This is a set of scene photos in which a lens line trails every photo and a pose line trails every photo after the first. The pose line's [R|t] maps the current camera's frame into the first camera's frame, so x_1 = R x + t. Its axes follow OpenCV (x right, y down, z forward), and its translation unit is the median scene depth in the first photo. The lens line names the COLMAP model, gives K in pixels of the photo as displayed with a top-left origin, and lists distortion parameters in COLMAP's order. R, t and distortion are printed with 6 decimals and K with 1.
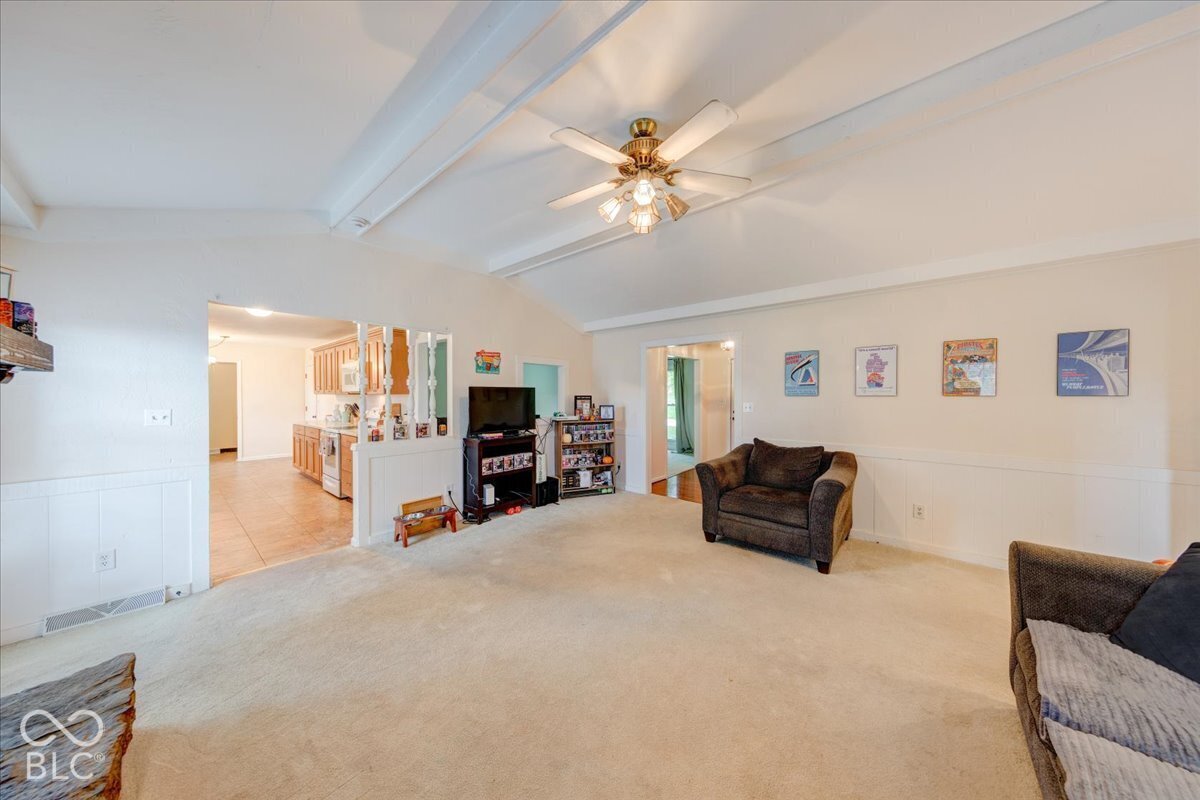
lens RADIAL K [[377.8, 0, 596.0], [0, 377.8, 394.7], [0, 0, 1]] dist [0.000730, -0.000057]
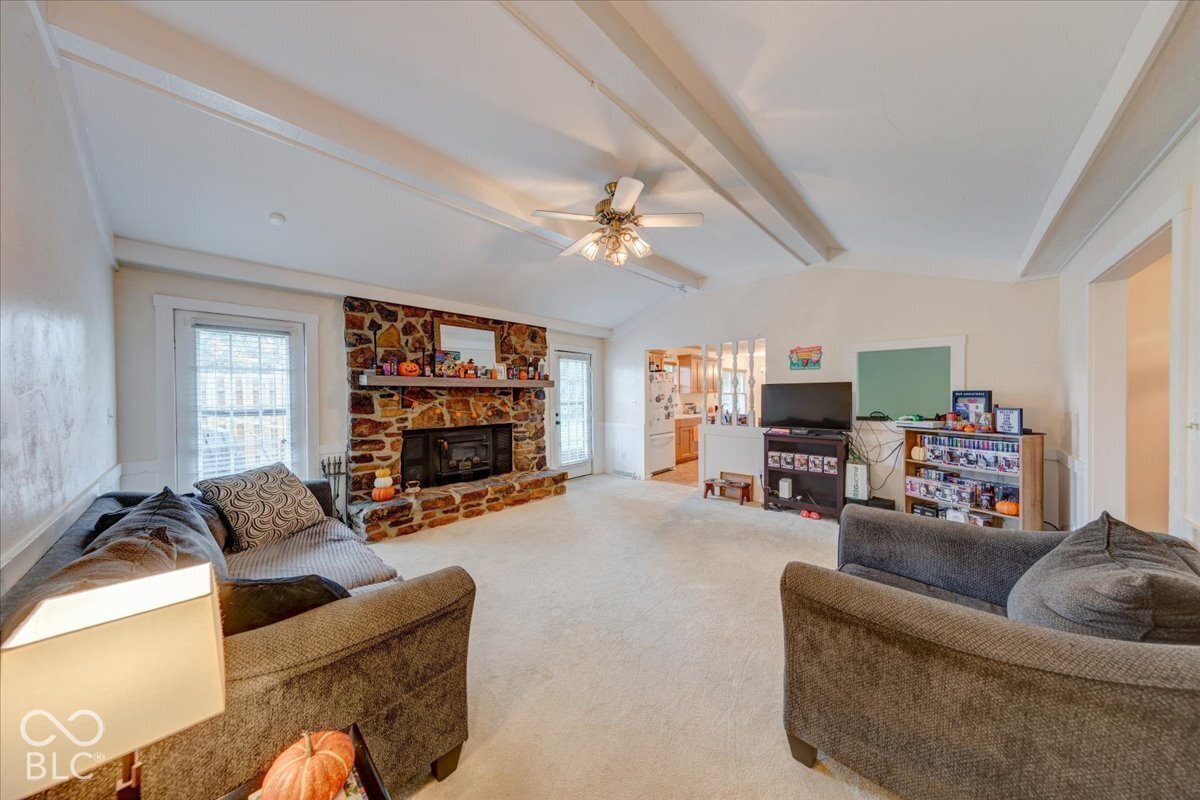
lens RADIAL K [[377.8, 0, 597.0], [0, 377.8, 398.4], [0, 0, 1]] dist [0.000730, -0.000057]
pose [[-0.060674, 0.007756, -0.998128, 0.759814], [0.007366, 0.999946, 0.007323, 0.008011], [0.998130, -0.006908, -0.060728, 0.542401]]
